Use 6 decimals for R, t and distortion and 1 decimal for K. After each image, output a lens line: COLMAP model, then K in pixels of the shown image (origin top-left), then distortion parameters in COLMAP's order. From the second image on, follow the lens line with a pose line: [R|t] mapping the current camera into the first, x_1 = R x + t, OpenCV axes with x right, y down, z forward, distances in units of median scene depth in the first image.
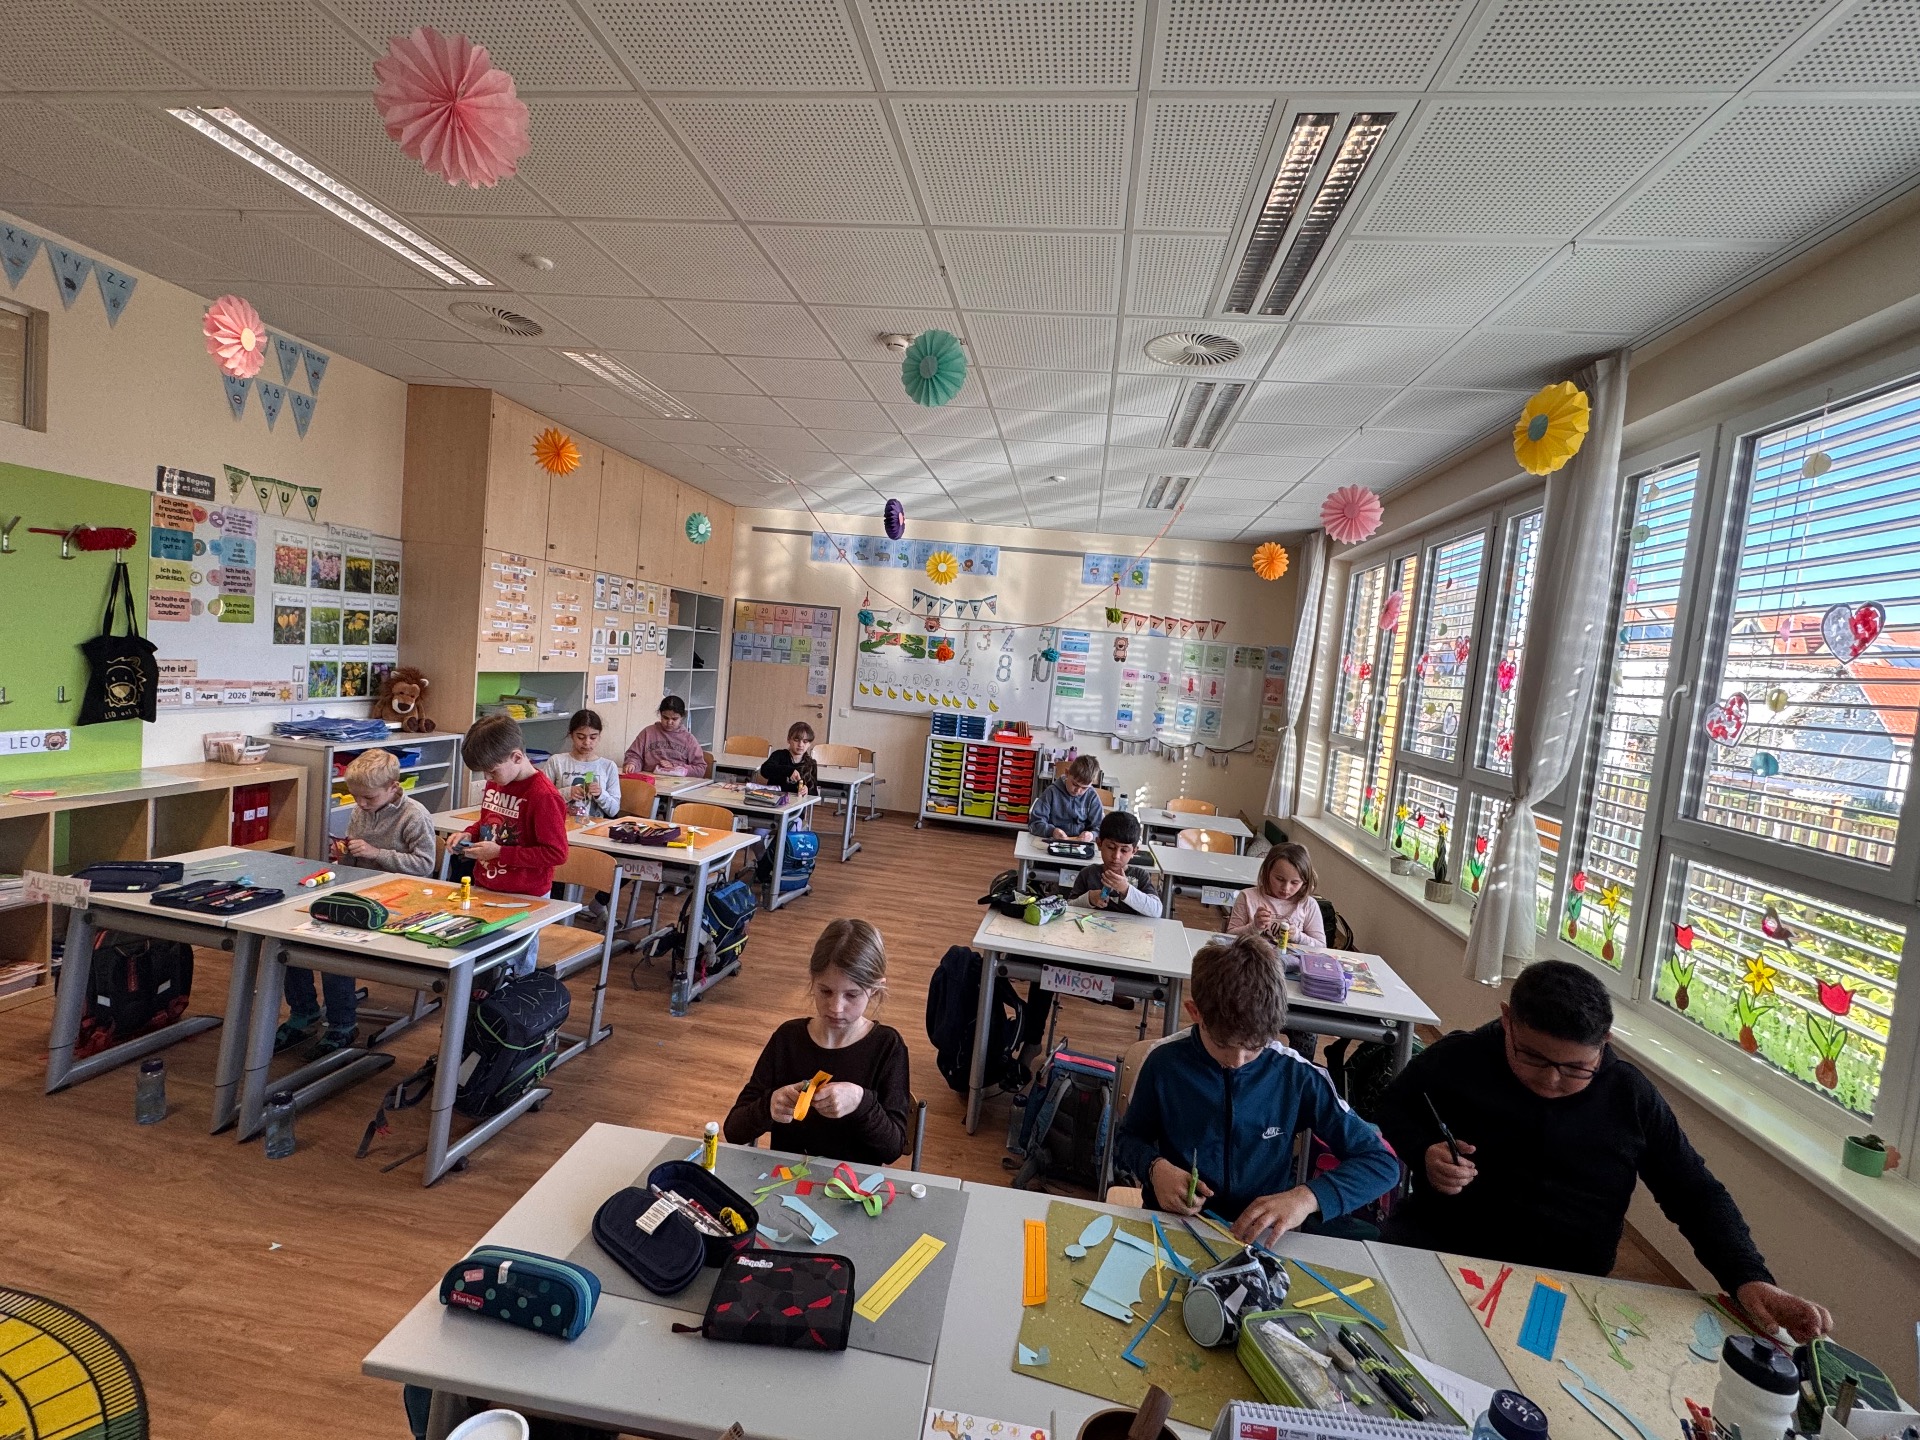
lens RADIAL K [[855.3, 0, 960.0], [0, 855.3, 720.0], [0, 0, 1]] dist [-0.001836, 0.000215]
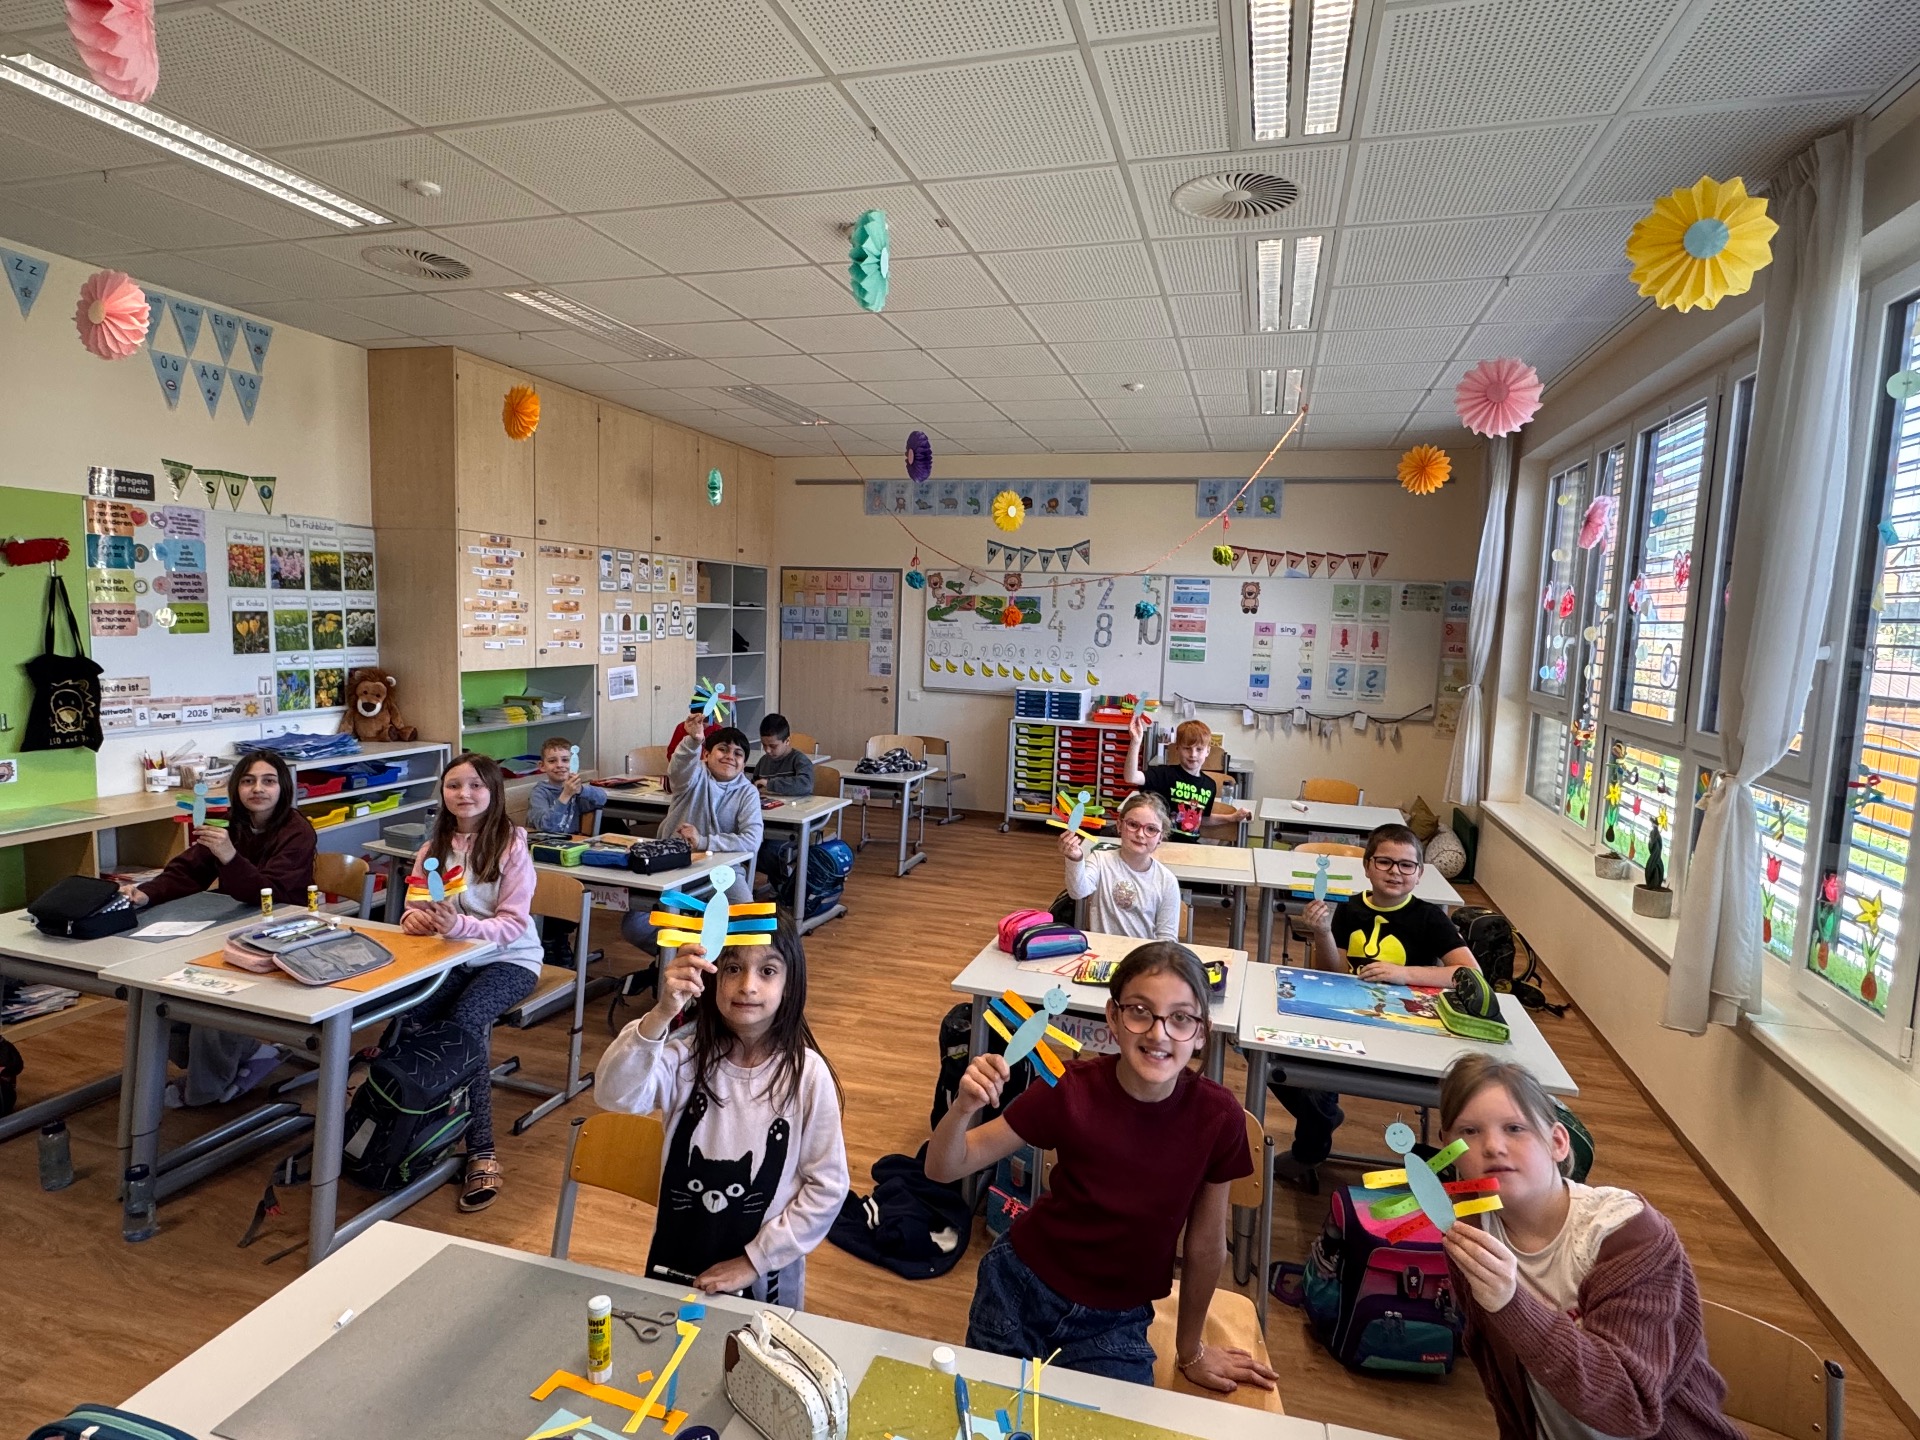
lens RADIAL K [[1025.3, 0, 960.0], [0, 1025.3, 720.0], [0, 0, 1]] dist [0.000858, -0.001919]
pose [[0.987235, -0.046708, -0.152270, 0.104370], [0.050017, 0.998587, 0.017977, -0.000540], [0.151215, -0.025364, 0.988175, 0.040198]]
